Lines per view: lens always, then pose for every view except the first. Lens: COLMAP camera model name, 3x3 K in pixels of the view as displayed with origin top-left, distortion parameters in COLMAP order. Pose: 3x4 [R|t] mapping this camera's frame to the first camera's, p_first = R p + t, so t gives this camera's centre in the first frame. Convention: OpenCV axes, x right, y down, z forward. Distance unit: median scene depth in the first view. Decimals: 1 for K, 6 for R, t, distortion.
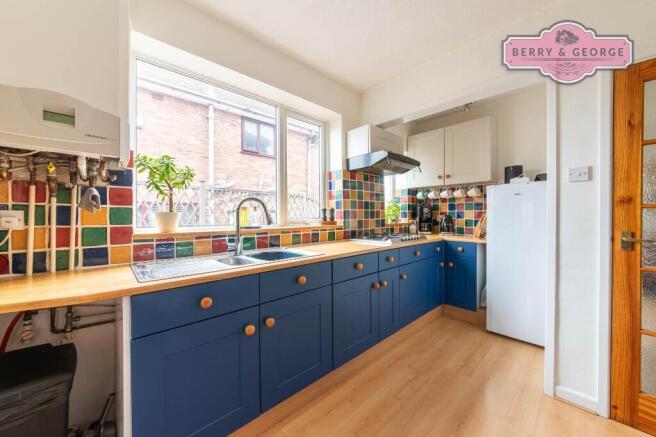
lens RADIAL K [[243.9, 0, 338.5], [0, 243.9, 215.6], [0, 0, 1]] dist [-0.003765, 0.000459]
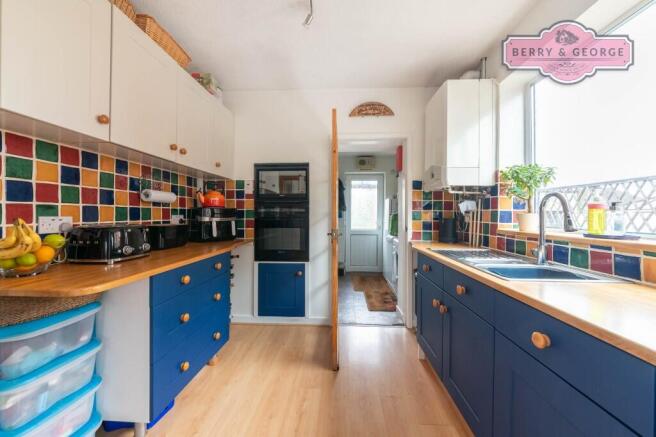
lens RADIAL K [[243.9, 0, 326.7], [0, 243.9, 215.6], [0, 0, 1]] dist [-0.003765, 0.000459]
pose [[-0.748750, 0.001759, -0.662851, 0.466689], [-0.000877, 0.999993, 0.003645, -0.004984], [0.662852, 0.003311, -0.748743, 0.783682]]
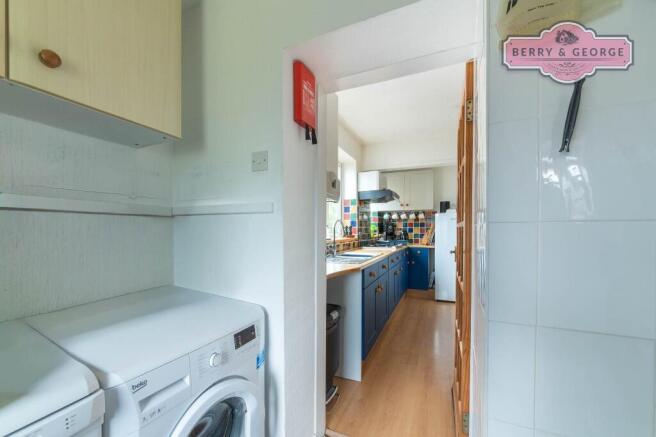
lens RADIAL K [[243.9, 0, 340.3], [0, 243.9, 229.1], [0, 0, 1]] dist [-0.003765, 0.000459]
pose [[0.928480, 0.004955, 0.371350, -0.644437], [-0.004981, 0.999987, -0.000889, -0.010625], [-0.371350, -0.001024, 0.928492, -0.322167]]
